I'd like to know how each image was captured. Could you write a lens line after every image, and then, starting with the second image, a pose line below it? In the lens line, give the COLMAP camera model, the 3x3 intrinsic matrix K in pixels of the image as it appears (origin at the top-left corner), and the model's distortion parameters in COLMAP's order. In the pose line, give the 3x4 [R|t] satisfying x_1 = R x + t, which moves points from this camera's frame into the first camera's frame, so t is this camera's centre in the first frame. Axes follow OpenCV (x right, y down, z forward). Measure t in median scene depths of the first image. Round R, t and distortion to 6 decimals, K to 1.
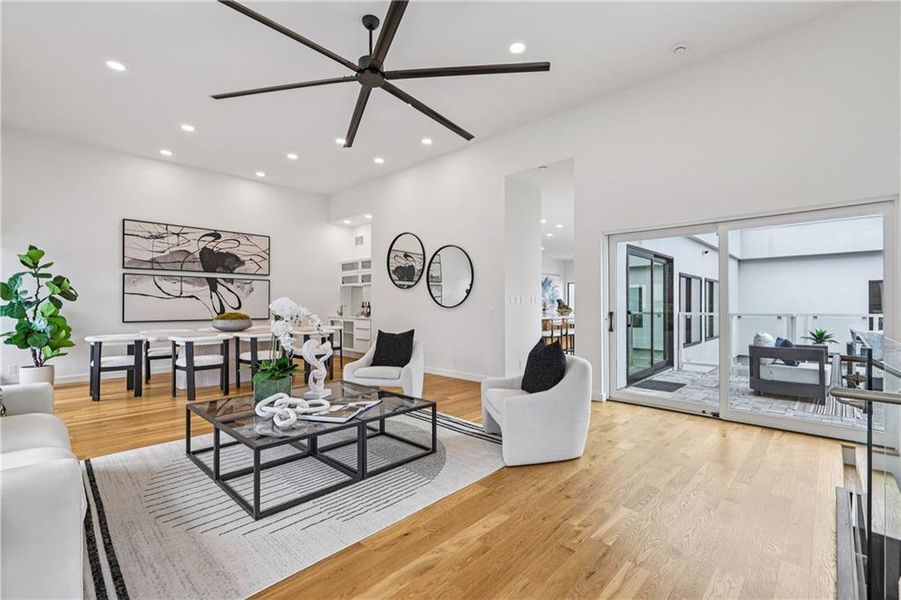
lens RADIAL K [[402.7, 0, 452.3], [0, 402.7, 299.1], [0, 0, 1]] dist [0.001487, 0.000825]
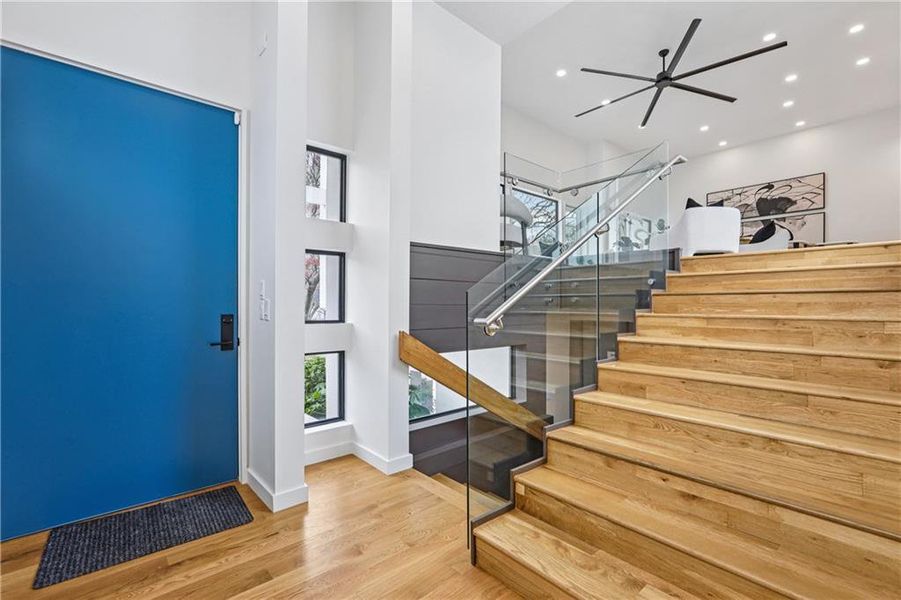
lens RADIAL K [[402.7, 0, 451.0], [0, 402.7, 303.3], [0, 0, 1]] dist [0.001487, 0.000825]
pose [[-0.092342, -0.006257, -0.995708, 0.891970], [0.004307, 0.999968, -0.006683, 0.247485], [0.995718, -0.004906, -0.092312, 0.100835]]
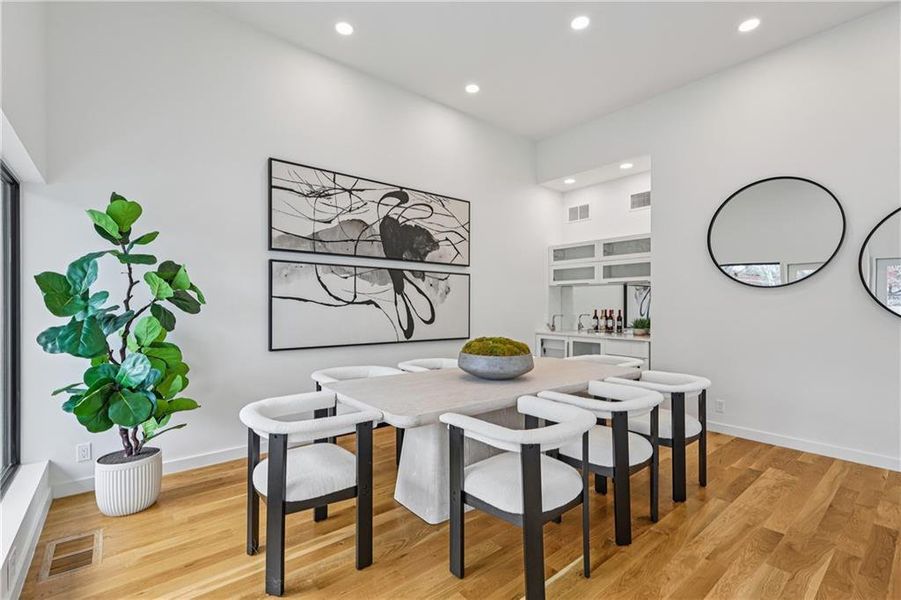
lens RADIAL K [[402.7, 0, 449.2], [0, 402.7, 305.0], [0, 0, 1]] dist [0.001487, 0.000825]
pose [[0.992471, 0.002889, -0.122443, -0.495012], [-0.001410, 0.999925, 0.012163, -0.009957], [0.122469, -0.011898, 0.992401, 0.478554]]
